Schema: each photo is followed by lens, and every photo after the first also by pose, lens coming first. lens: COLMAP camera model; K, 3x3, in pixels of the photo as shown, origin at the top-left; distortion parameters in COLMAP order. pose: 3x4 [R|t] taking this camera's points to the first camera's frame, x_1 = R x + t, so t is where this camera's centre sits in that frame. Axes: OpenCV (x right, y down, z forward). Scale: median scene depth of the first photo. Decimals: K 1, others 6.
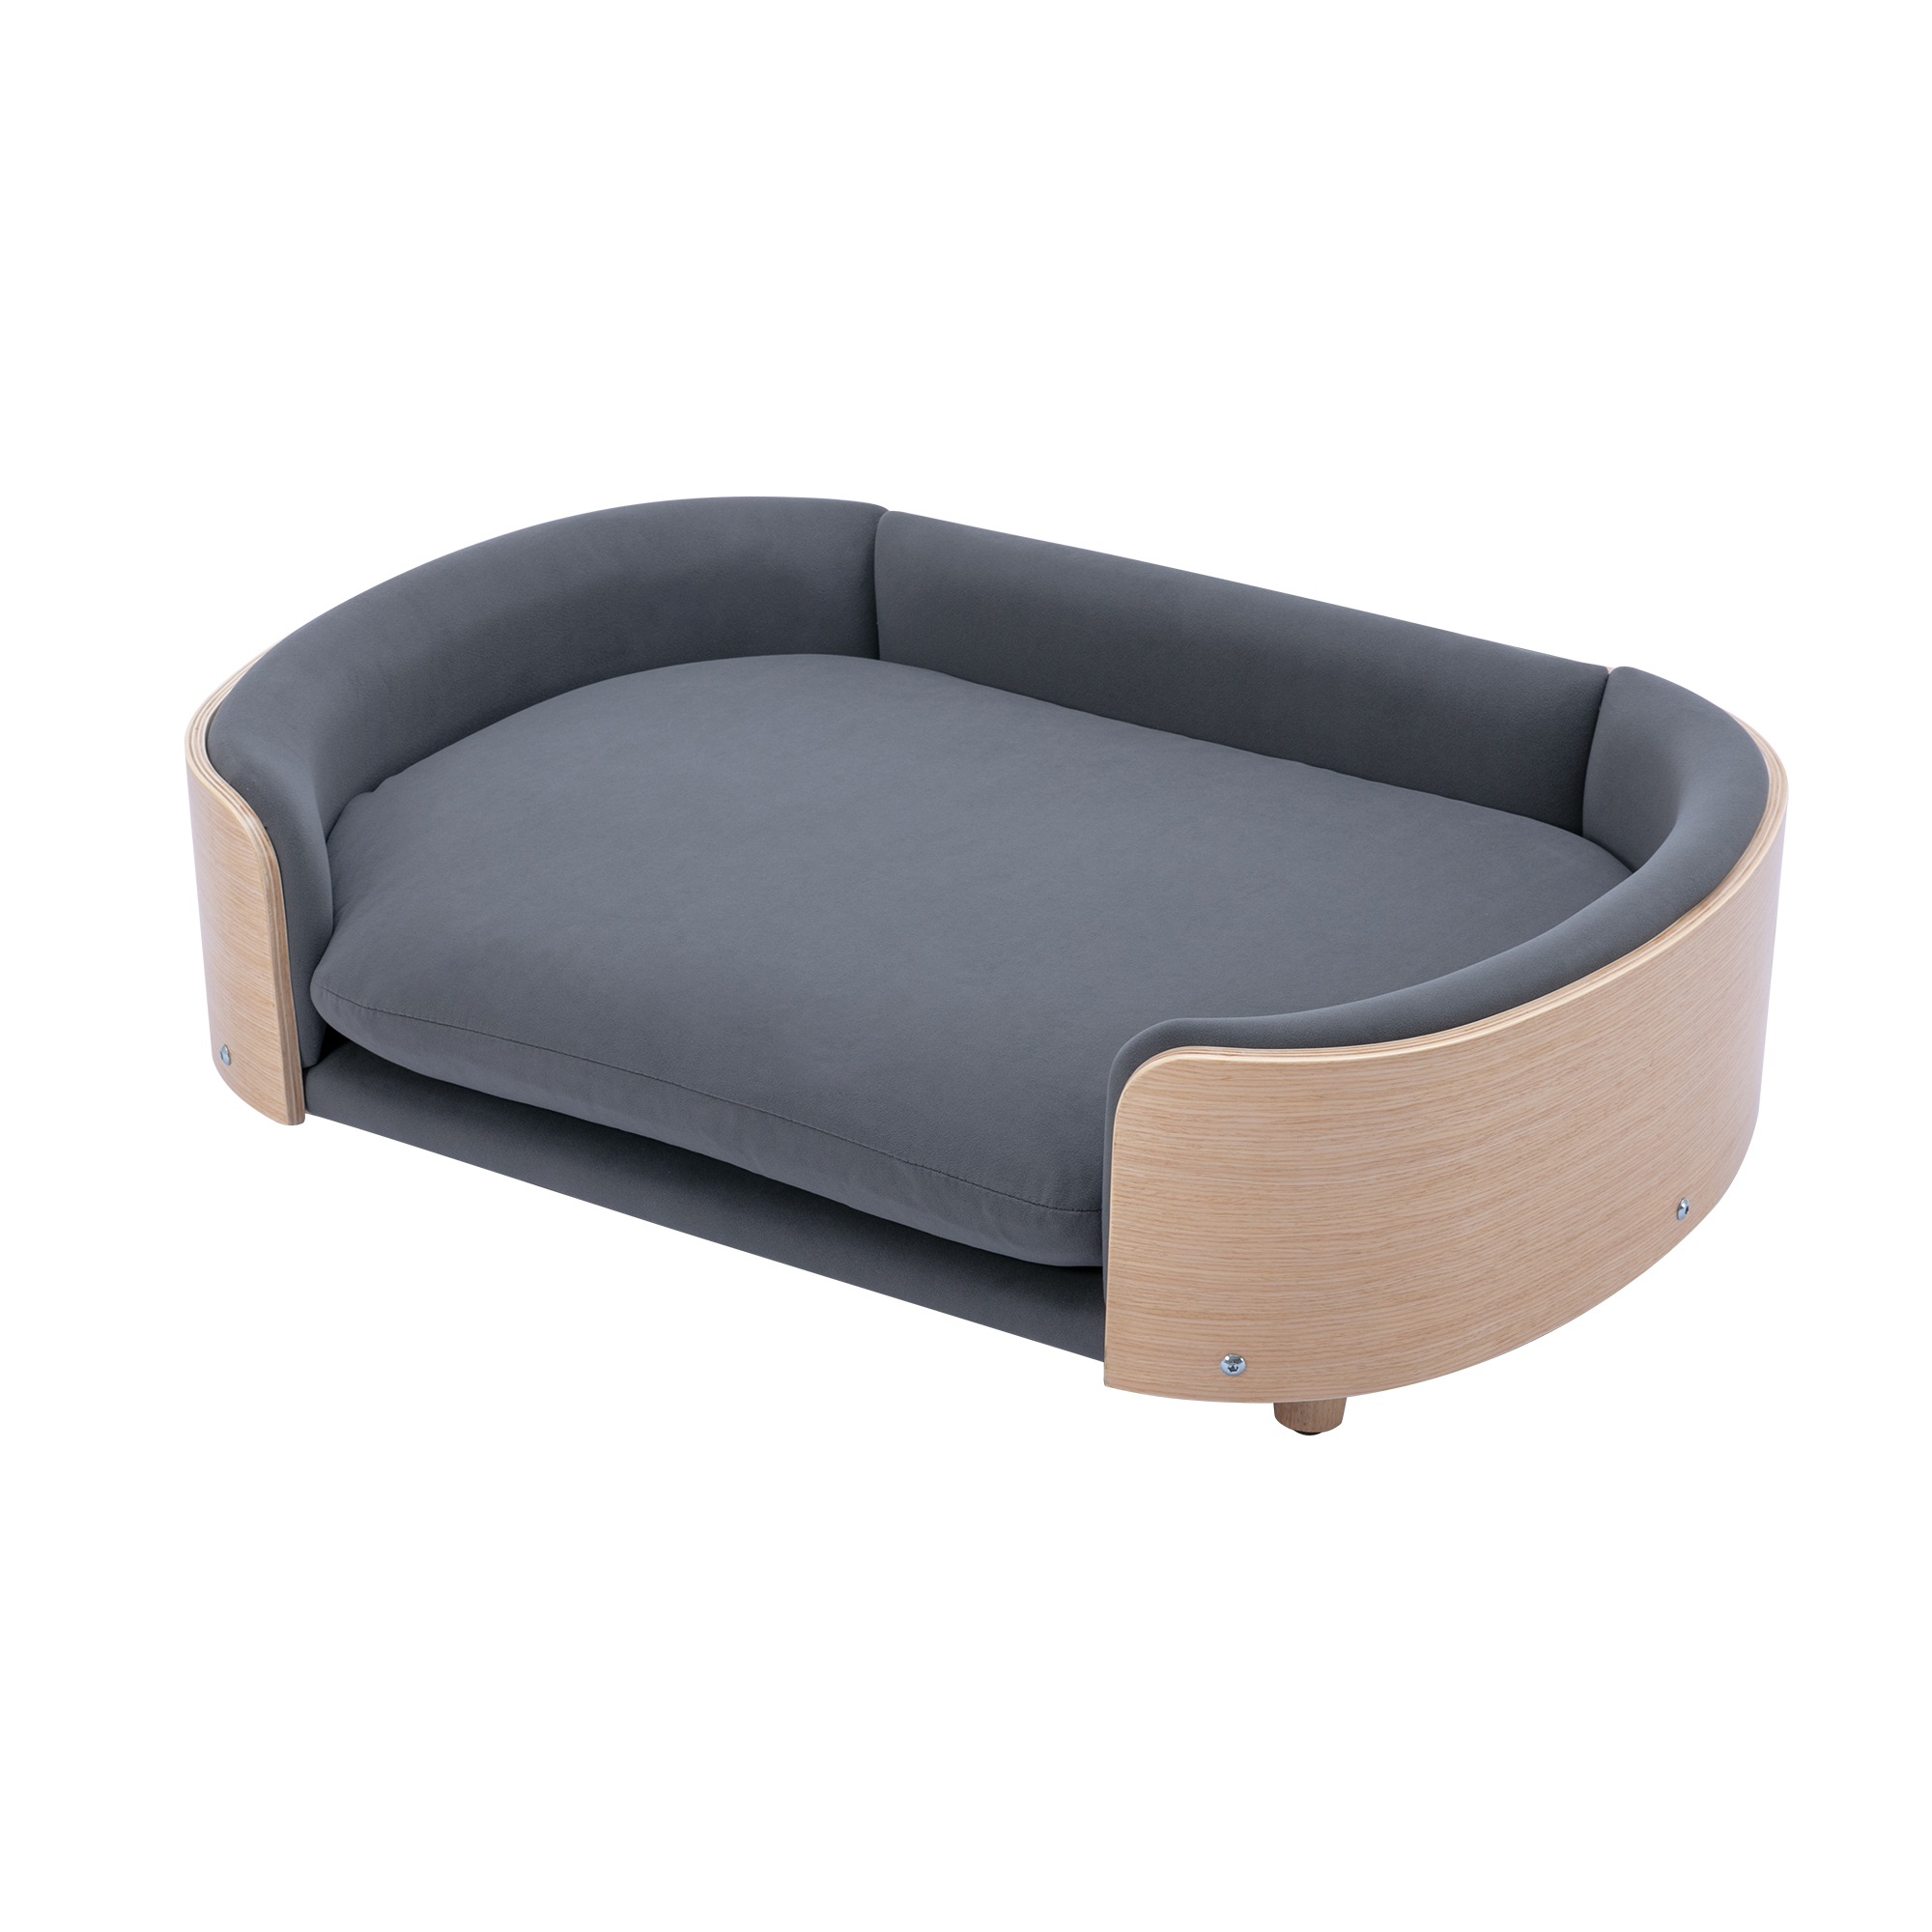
lens RADIAL K [[4269.0, 0, 1004.7], [0, 4269.0, 965.9], [0, 0, 1]] dist [0.030939, -0.025576]
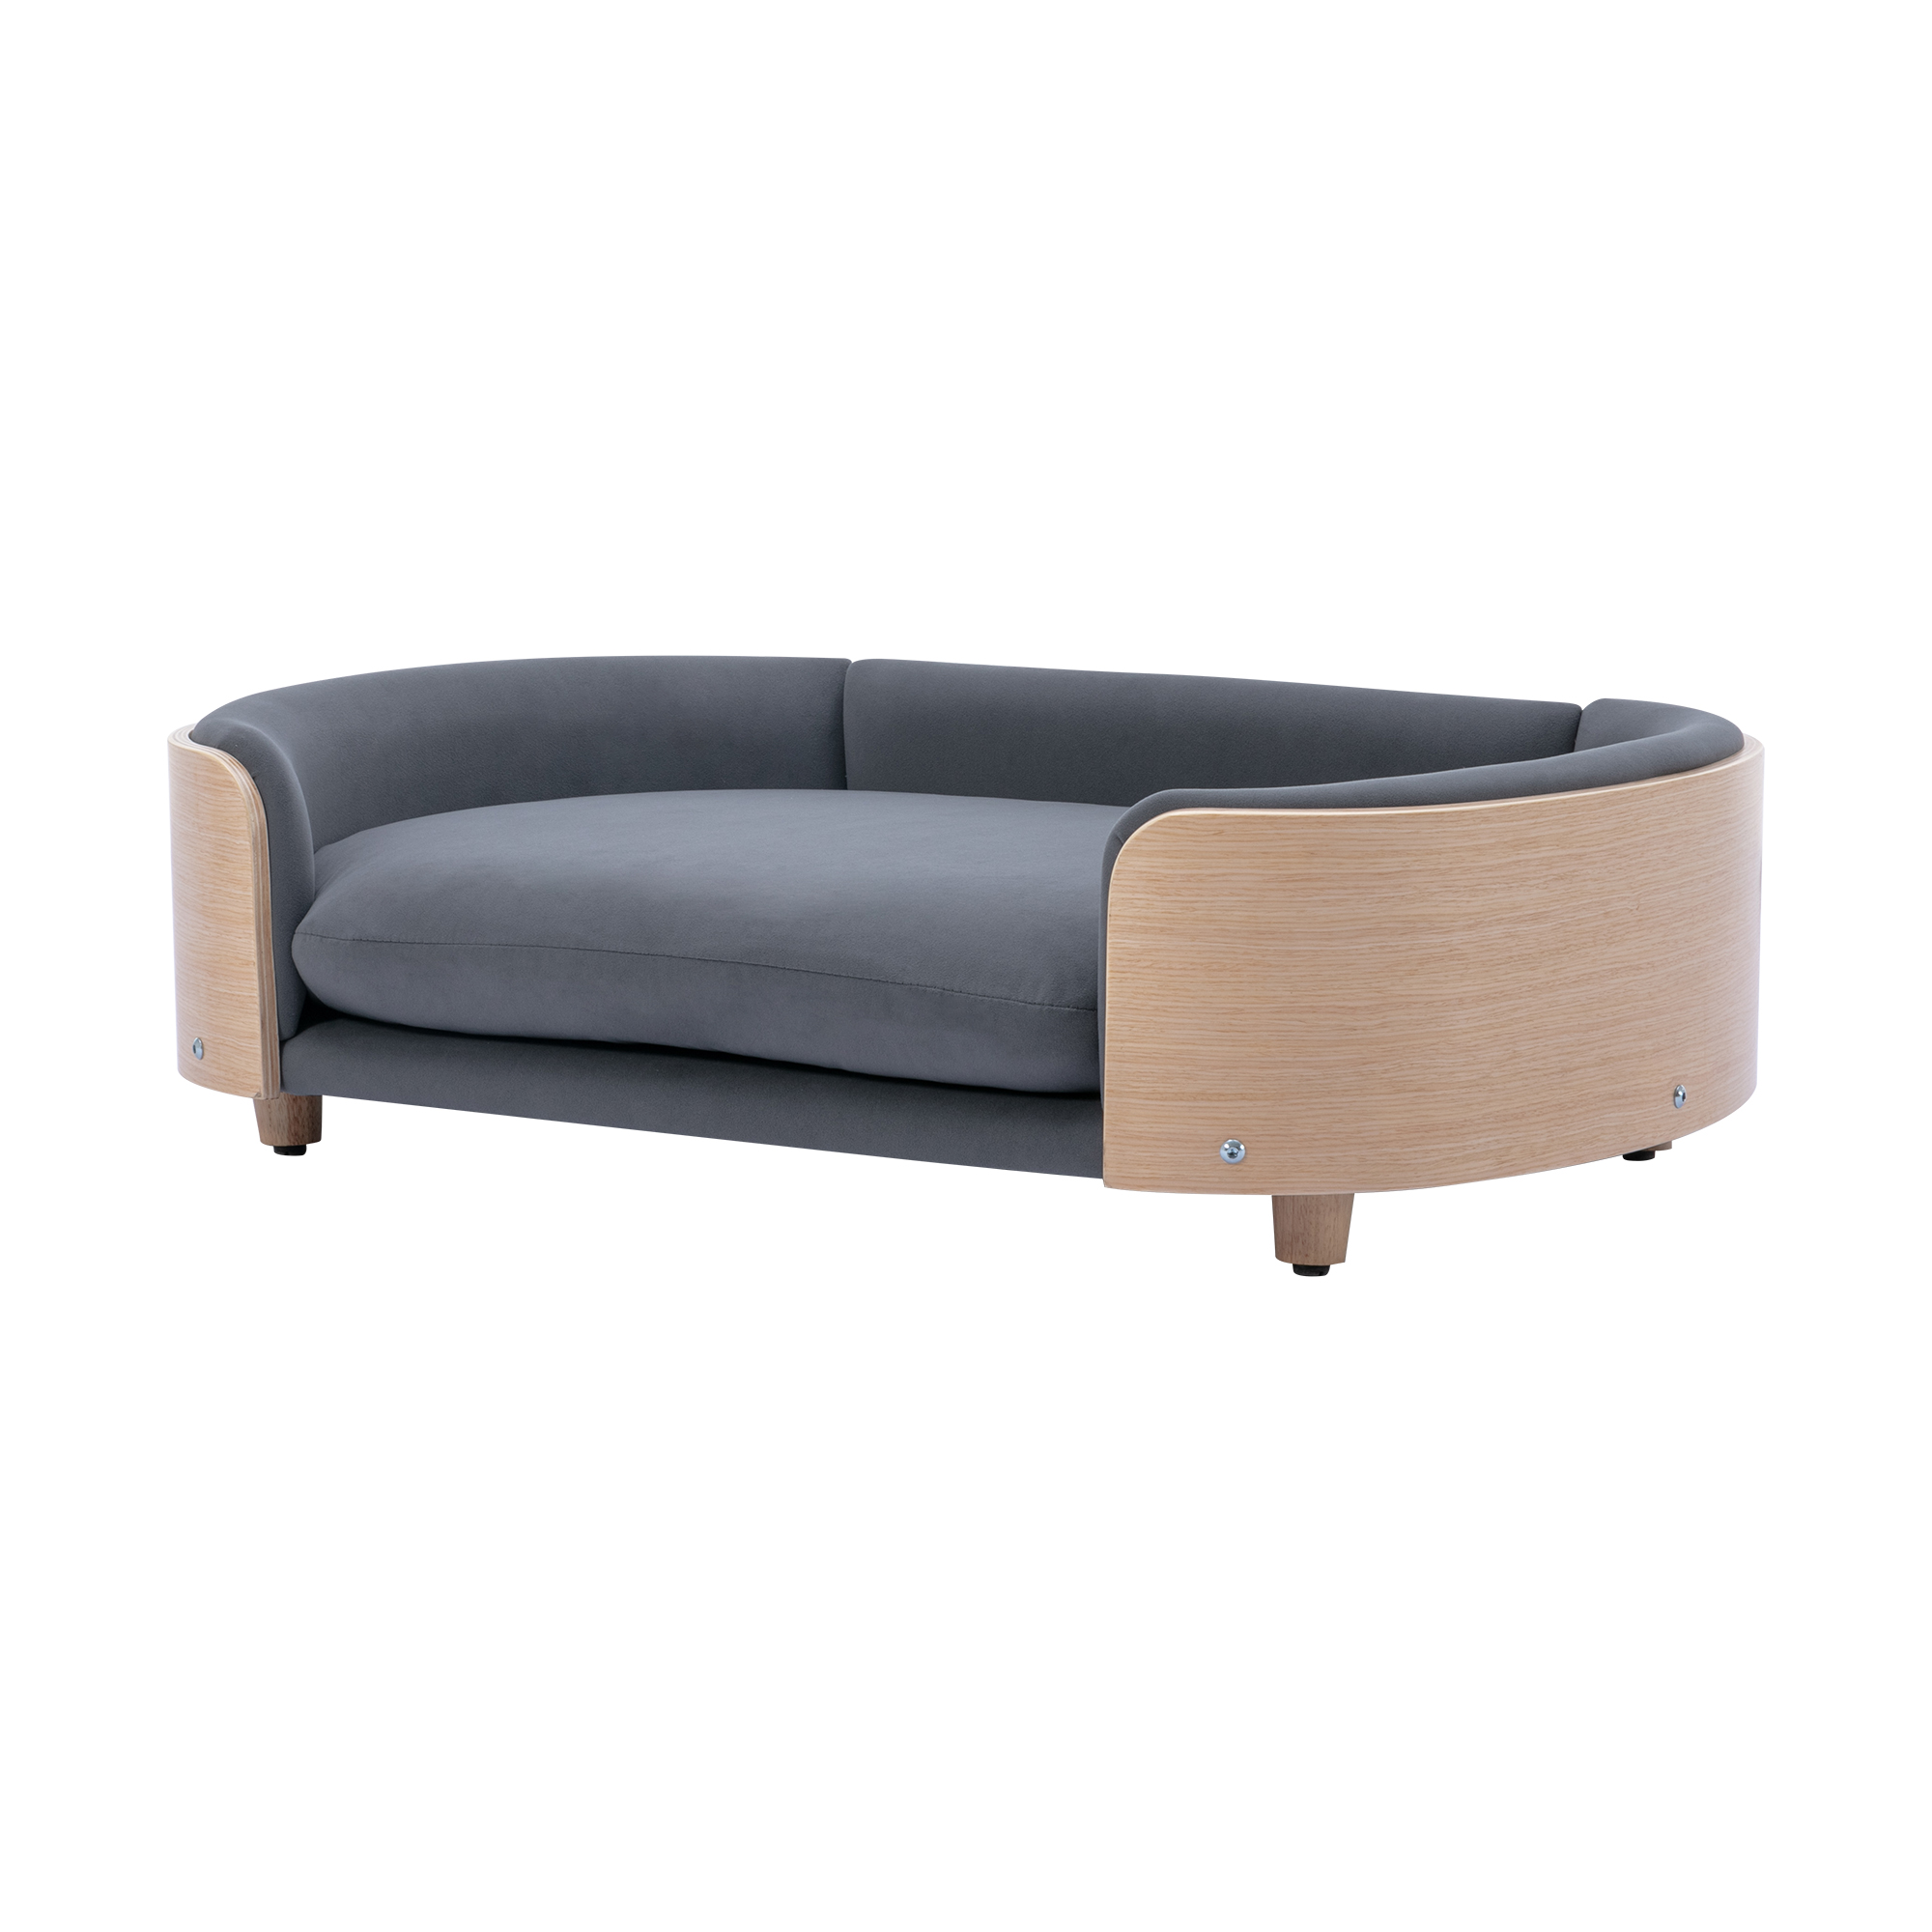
lens RADIAL K [[5050.8, 0, 966.0], [0, 5050.8, 966.0], [0, 0, 1]] dist [0.026364, 0.455981]
pose [[0.999830, -0.011608, 0.014317, -0.025197], [0.015250, 0.957248, -0.288866, 0.392415], [-0.010352, 0.289036, 0.957262, -0.140563]]
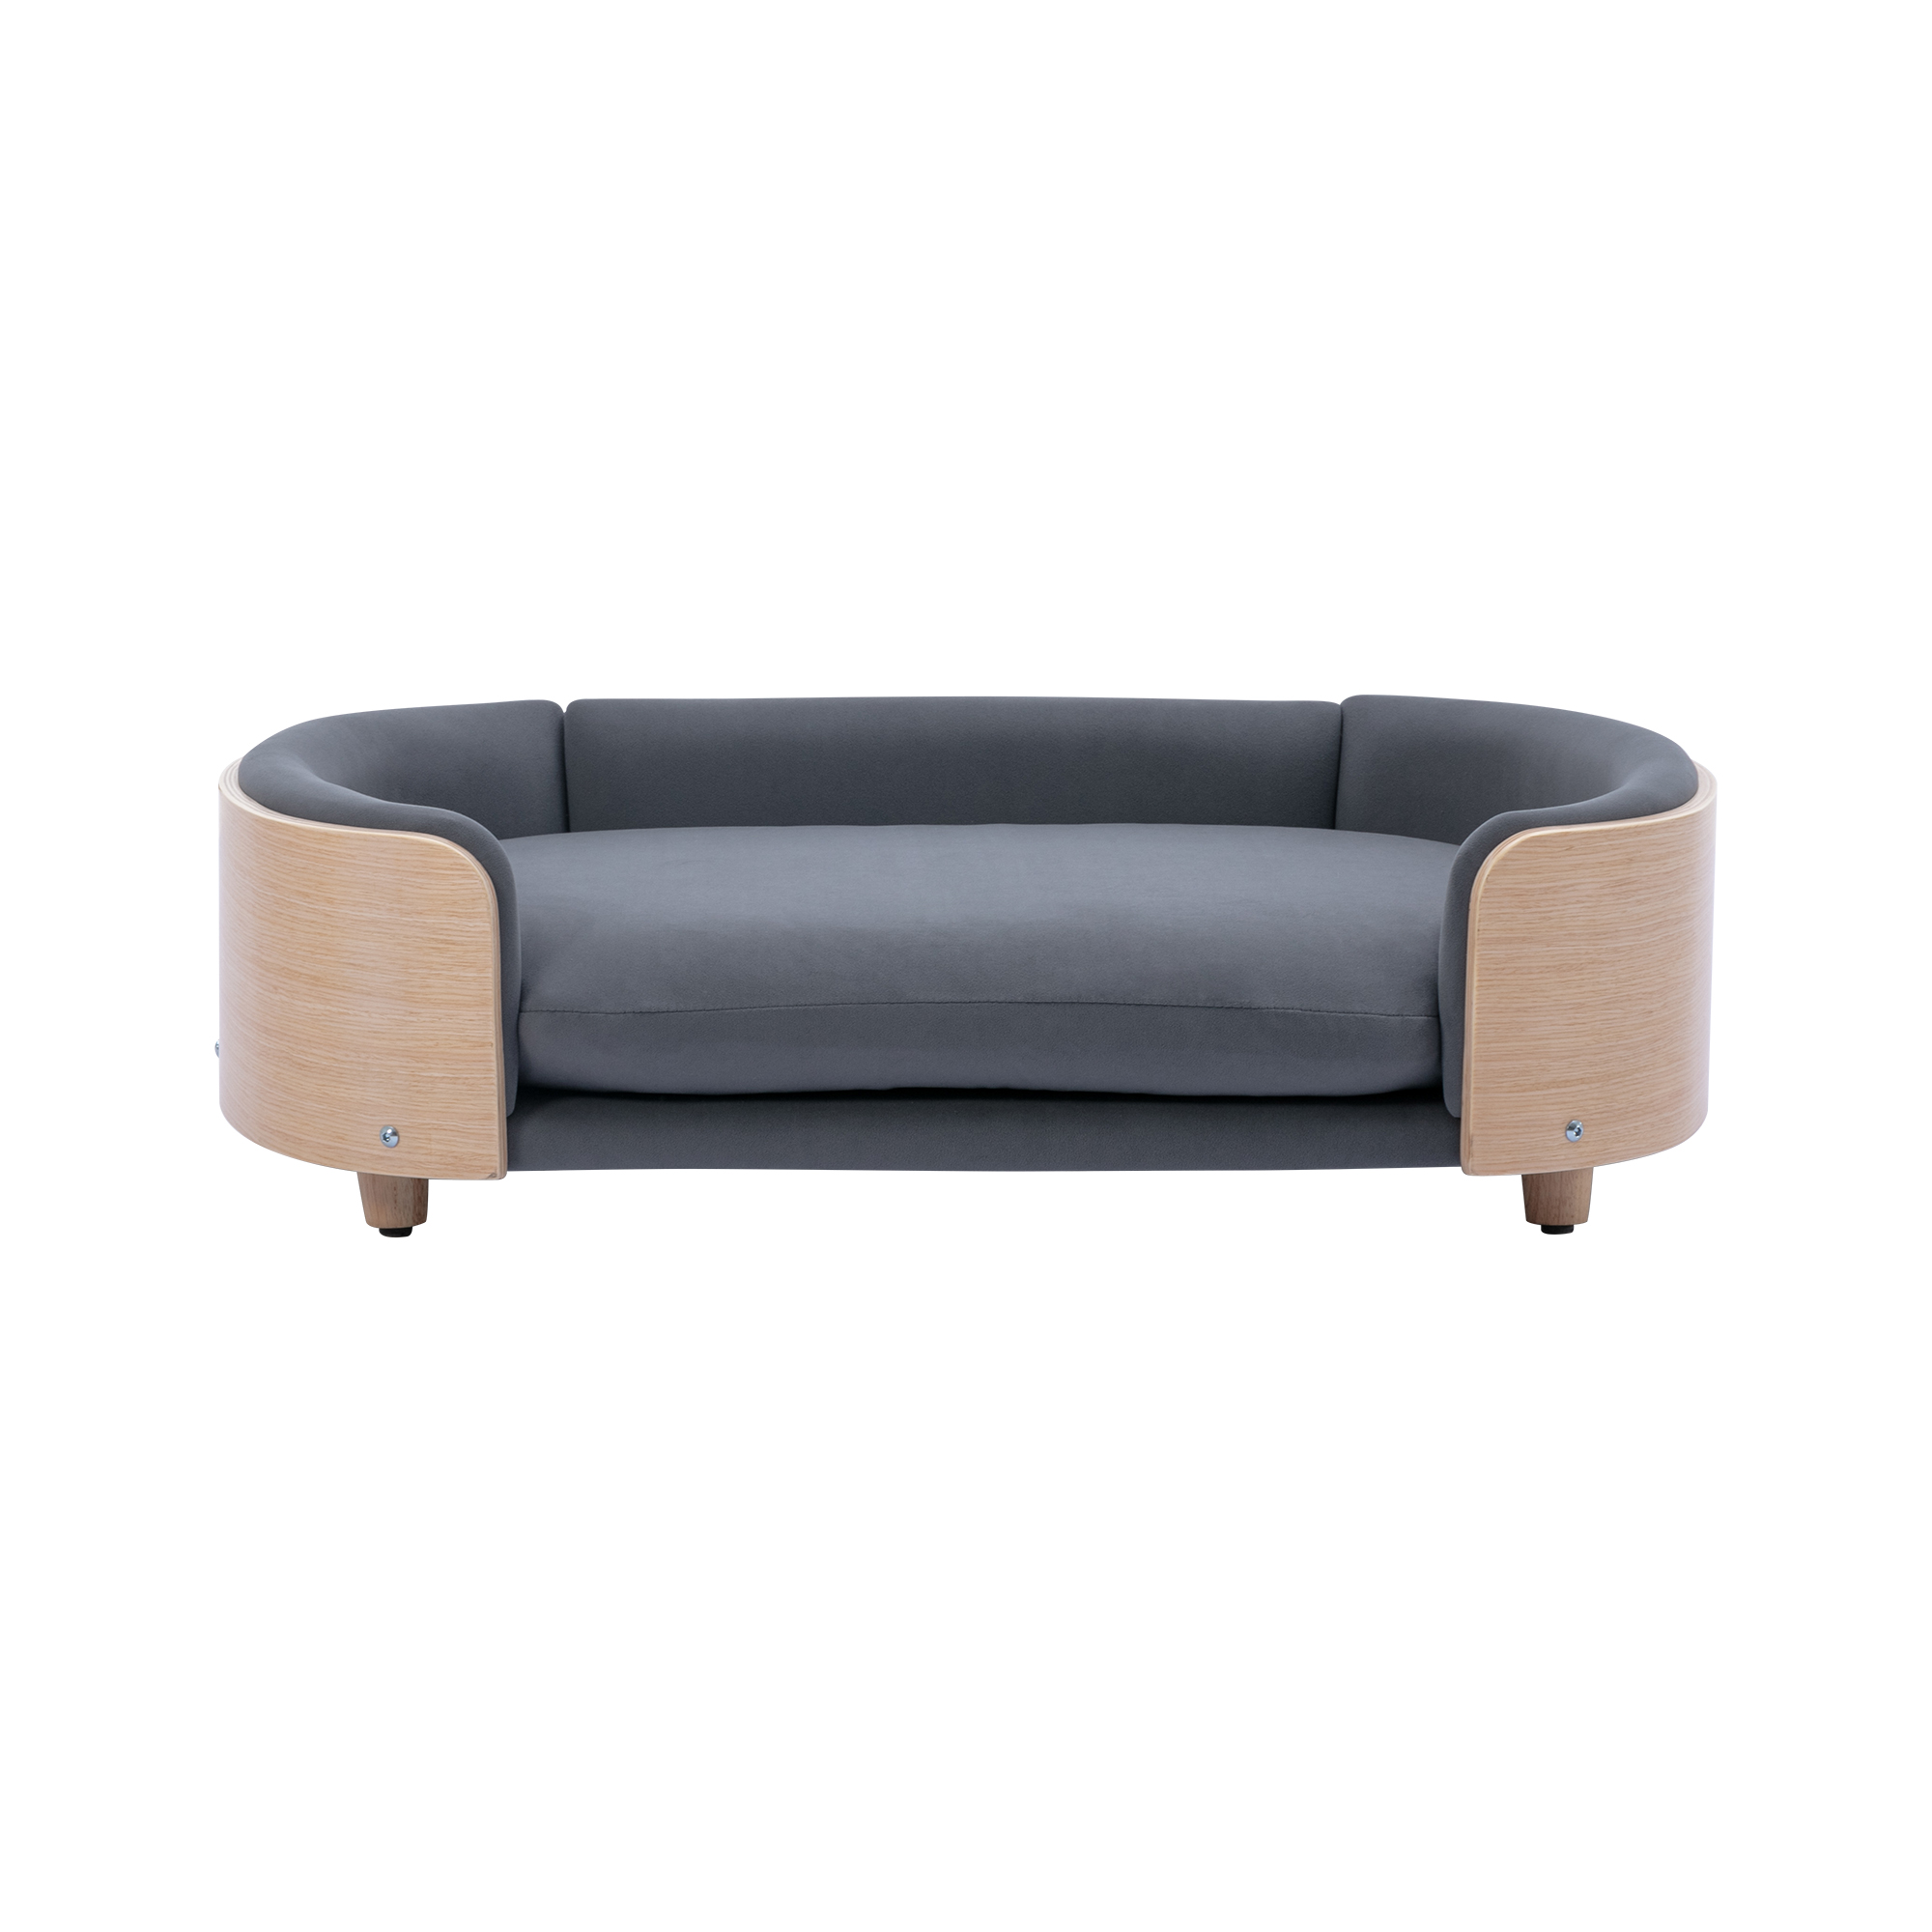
lens RADIAL K [[5050.8, 0, 966.0], [0, 5050.8, 966.0], [0, 0, 1]] dist [0.026364, 0.455981]
pose [[0.831097, -0.100658, 0.546942, -0.796781], [0.237328, 0.953627, -0.185124, 0.259392], [-0.502945, 0.283661, 0.816446, -0.008693]]
